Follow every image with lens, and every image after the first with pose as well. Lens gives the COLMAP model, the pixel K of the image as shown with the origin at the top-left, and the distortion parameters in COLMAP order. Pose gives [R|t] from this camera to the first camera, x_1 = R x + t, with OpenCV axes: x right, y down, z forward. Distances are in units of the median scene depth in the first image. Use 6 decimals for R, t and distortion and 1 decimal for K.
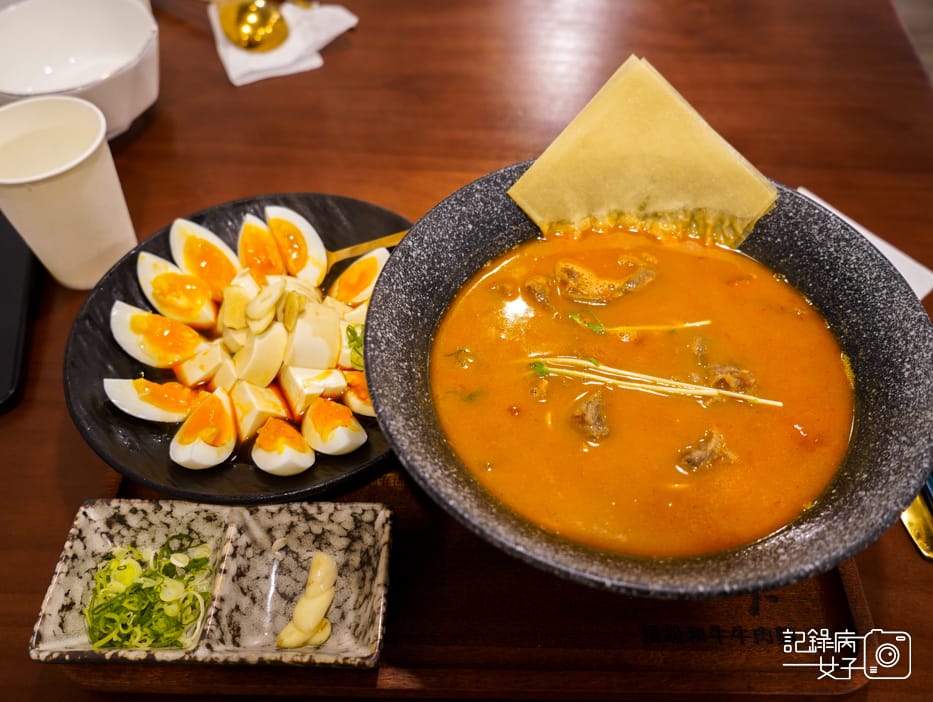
lens RADIAL K [[766.1, 0, 469.3], [0, 766.1, 370.7], [0, 0, 1]] dist [-0.001977, 0.004862]
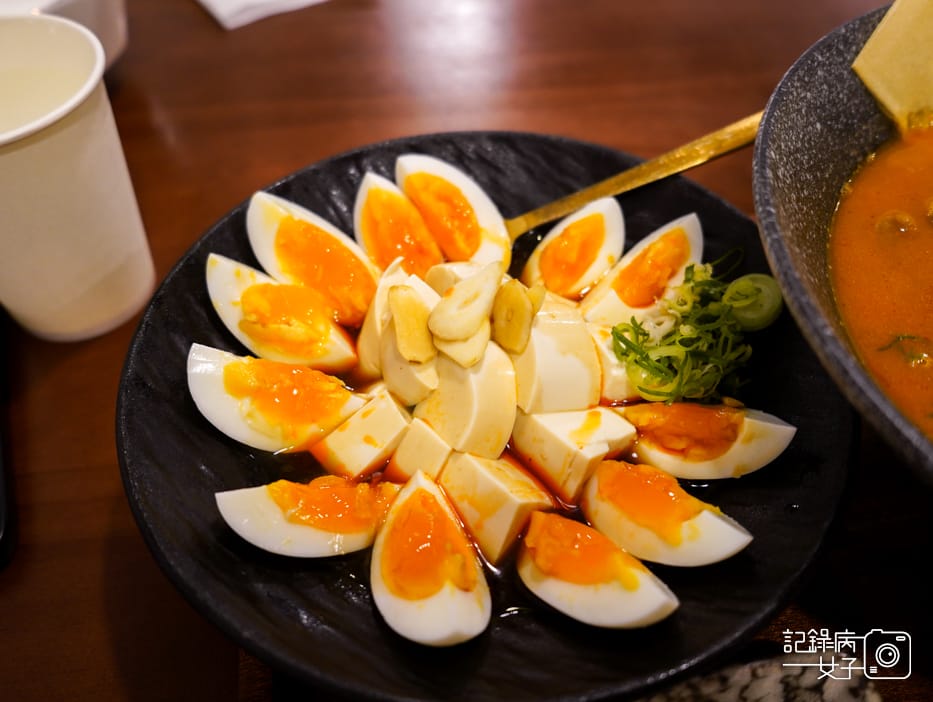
lens RADIAL K [[766.1, 0, 469.3], [0, 766.1, 370.7], [0, 0, 1]] dist [-0.001977, 0.004862]
pose [[0.981246, -0.146992, 0.124696, -0.385047], [0.149298, 0.988749, -0.009299, -0.042957], [-0.121926, 0.027742, 0.992151, 0.501080]]
